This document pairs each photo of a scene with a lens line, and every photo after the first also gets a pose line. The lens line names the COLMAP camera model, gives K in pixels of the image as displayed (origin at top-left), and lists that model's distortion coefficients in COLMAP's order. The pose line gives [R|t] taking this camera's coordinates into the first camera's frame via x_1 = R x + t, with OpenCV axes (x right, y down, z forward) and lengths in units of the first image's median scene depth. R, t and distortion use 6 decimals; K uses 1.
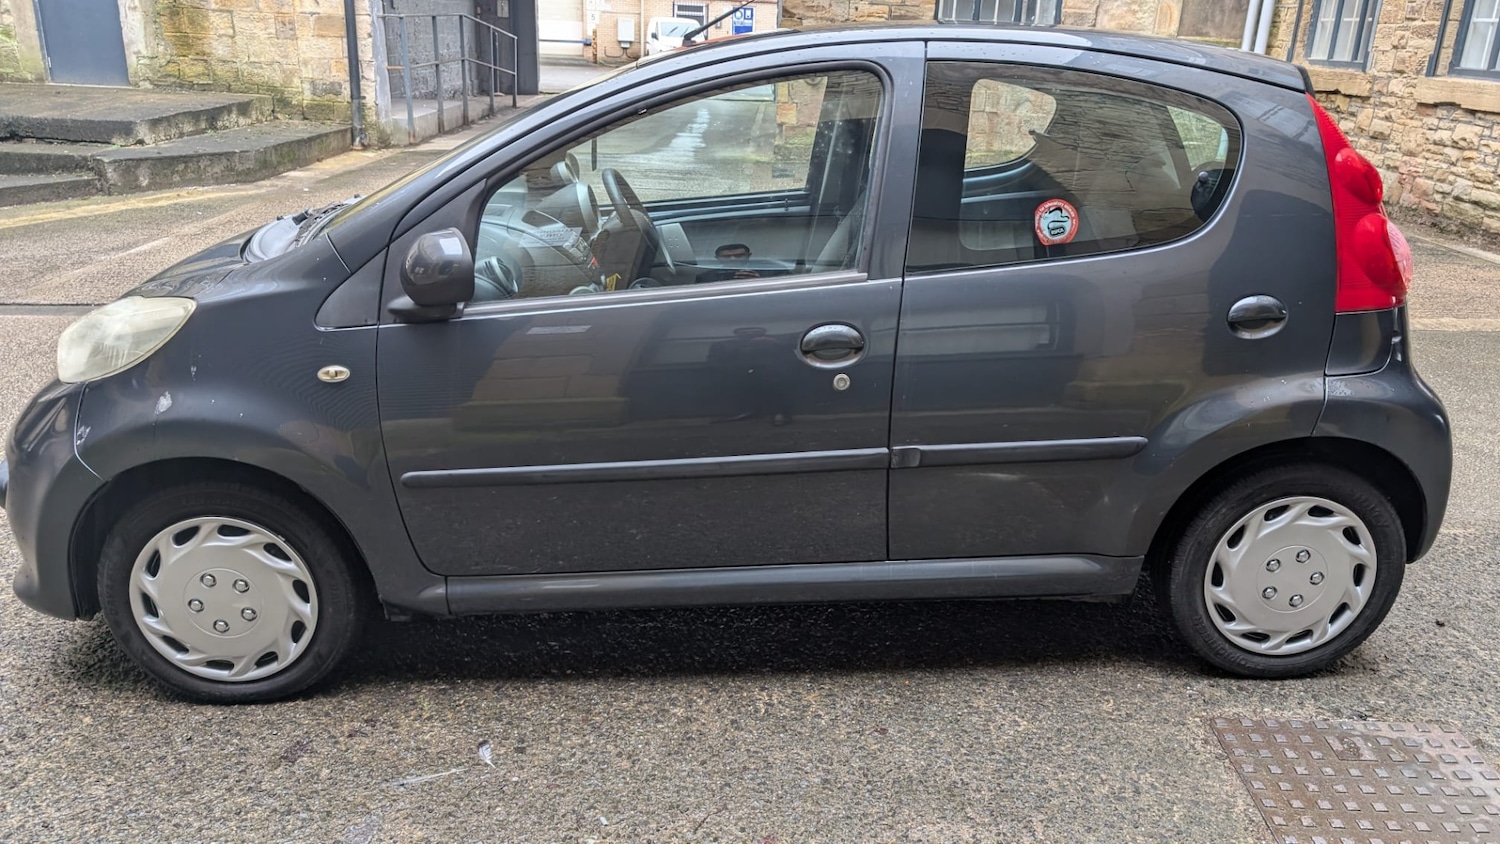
lens RADIAL K [[1141.0, 0, 795.1], [0, 1141.0, 404.0], [0, 0, 1]] dist [0.010035, 0.000047]
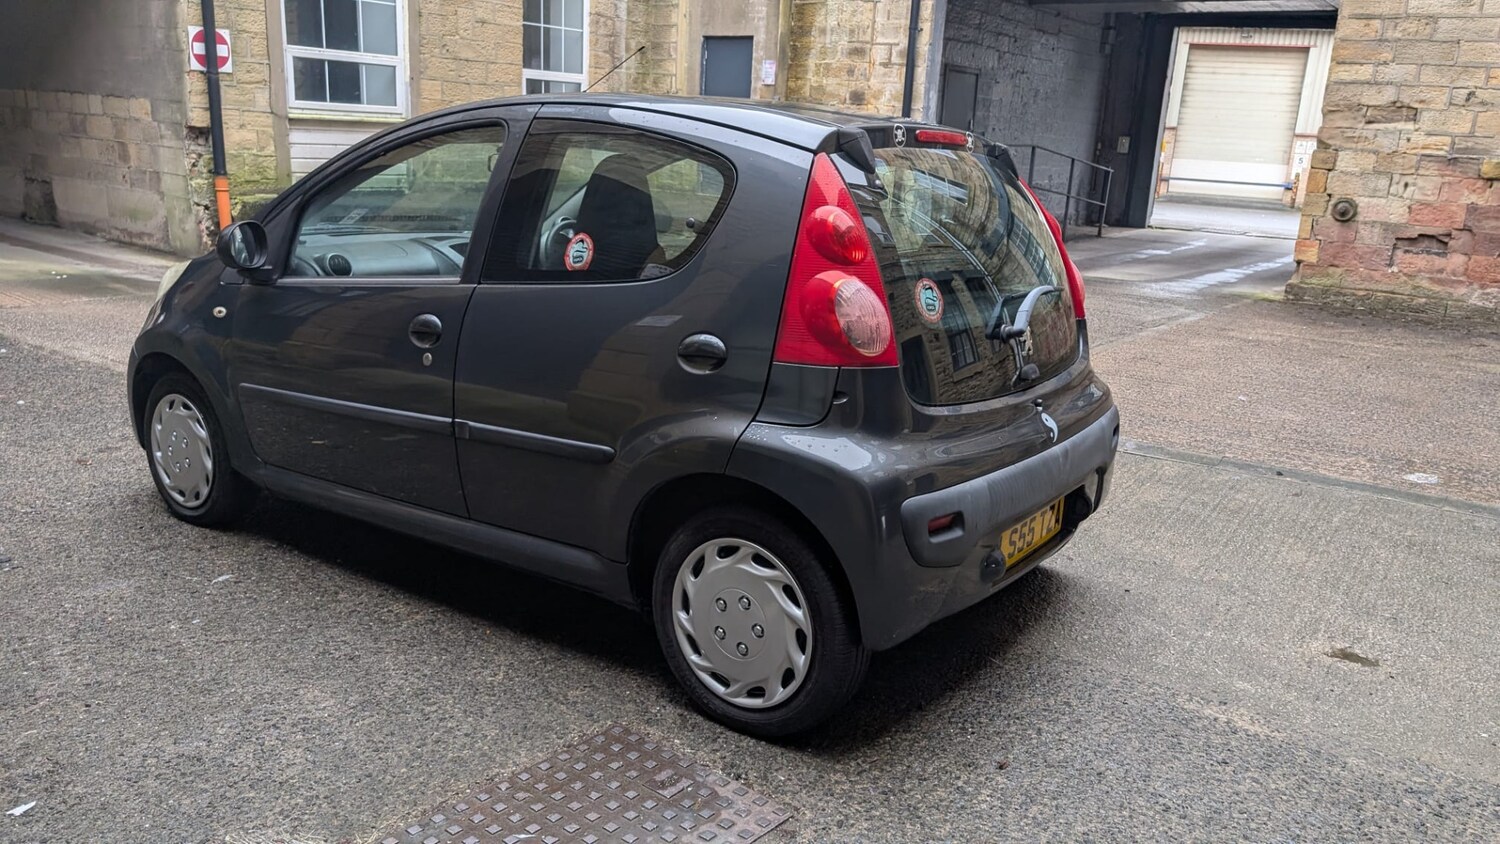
lens RADIAL K [[1152.1, 0, 773.1], [0, 1152.1, 419.7], [0, 0, 1]] dist [0.010018, 0.000052]
pose [[0.780508, 0.153428, -0.606026, 1.050501], [-0.219182, 0.975040, -0.035435, 0.006783], [0.585463, 0.160488, 0.794655, 0.190483]]
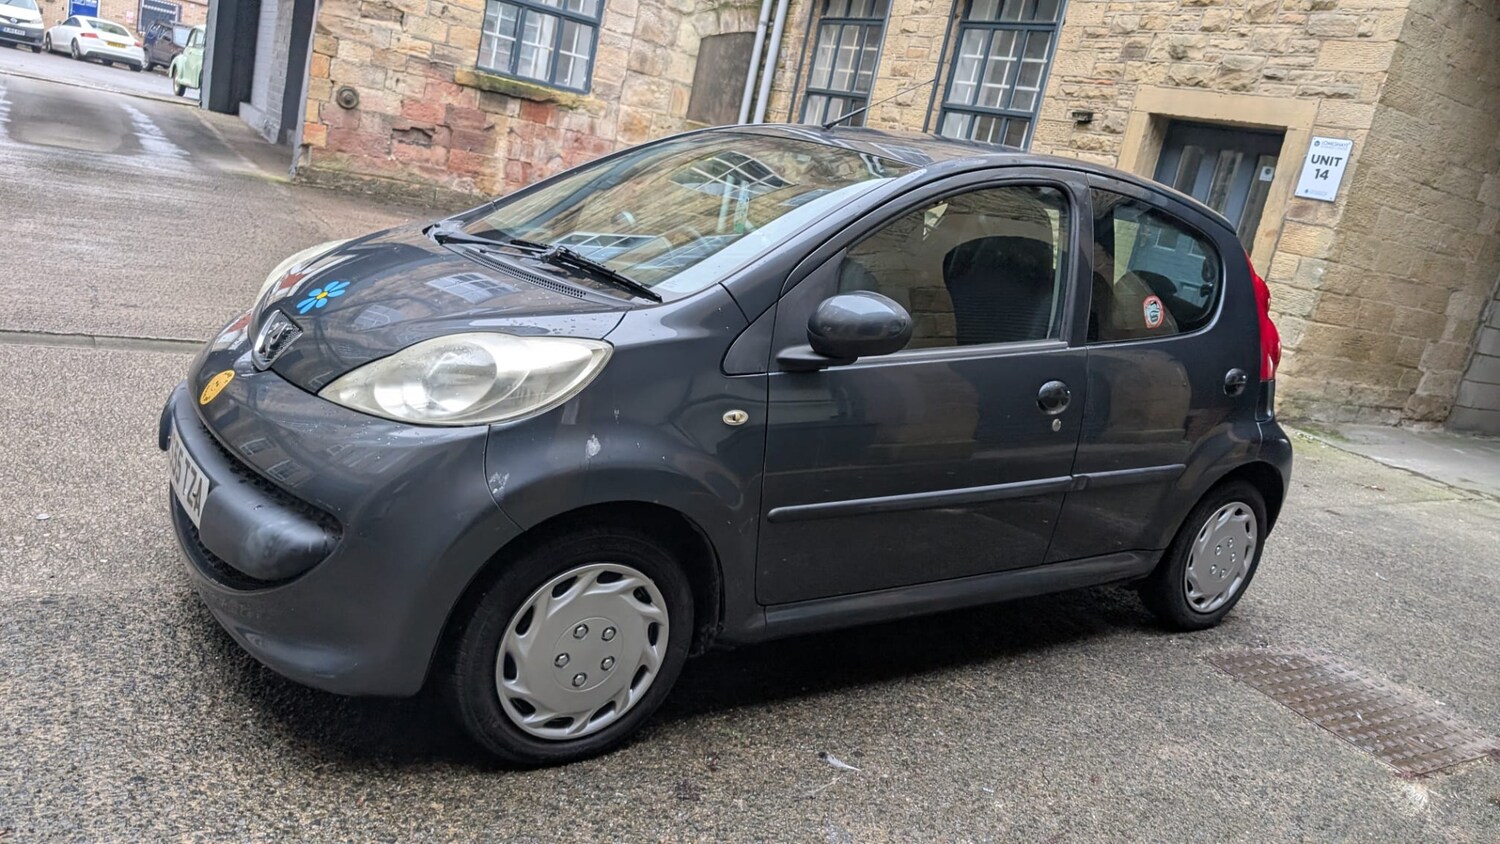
lens RADIAL K [[1126.8, 0, 826.3], [0, 1126.8, 394.4], [0, 0, 1]] dist [0.006029, -0.003685]
pose [[0.817979, 0.016100, 0.575022, -0.839826], [0.010390, 0.999032, -0.042752, -0.002386], [-0.575154, 0.040945, 0.817020, 0.092505]]
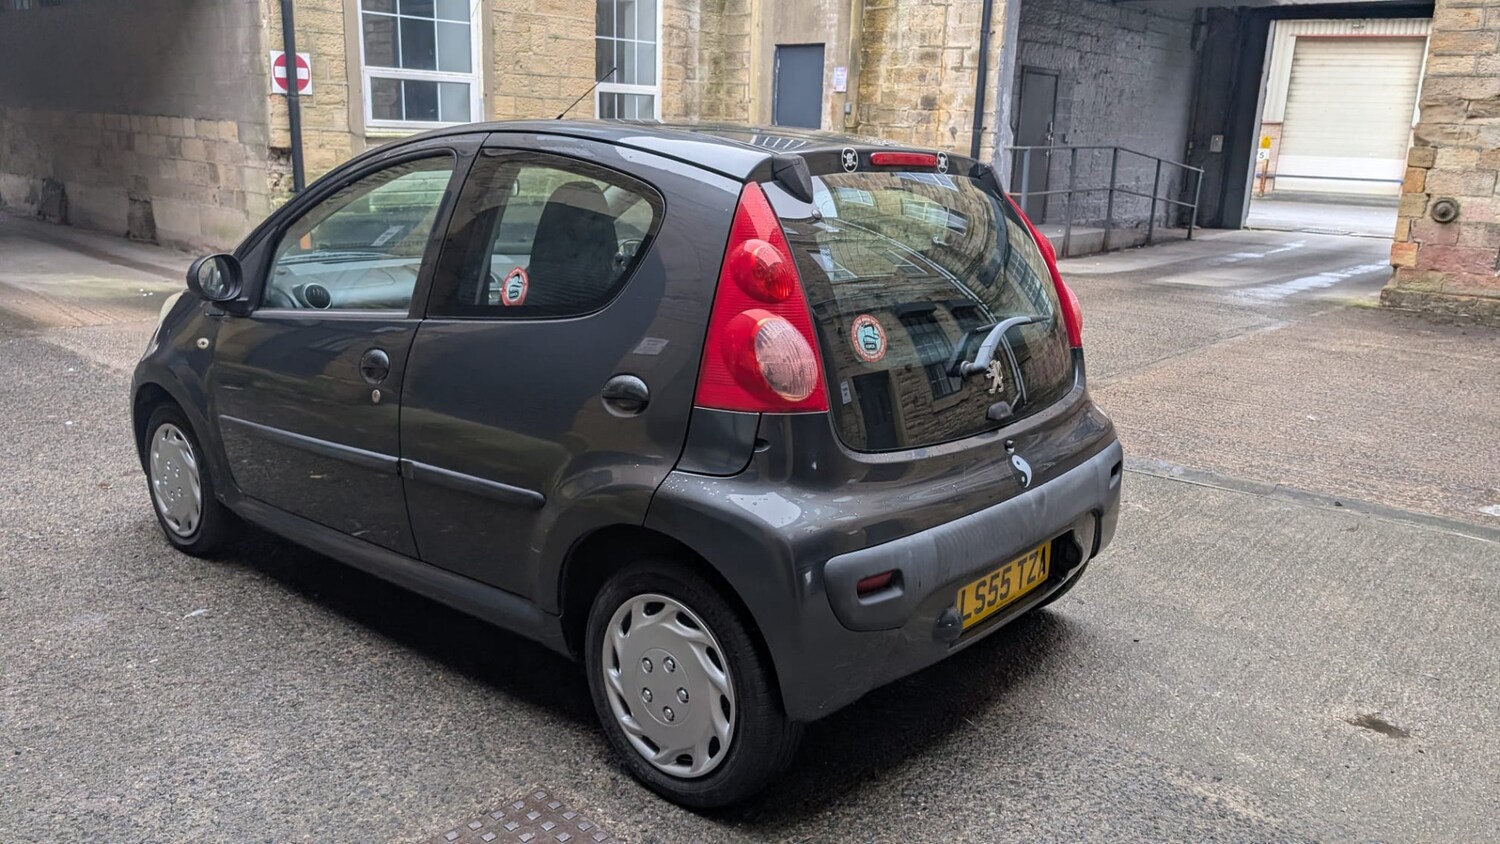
lens RADIAL K [[1149.5, 0, 770.0], [0, 1149.5, 399.5], [0, 0, 1]] dist [0.008601, 0.002416]
pose [[0.720266, 0.141927, -0.679024, 1.110983], [-0.223114, 0.974233, -0.033035, -0.064749], [0.656839, 0.175293, 0.733372, 0.329434]]
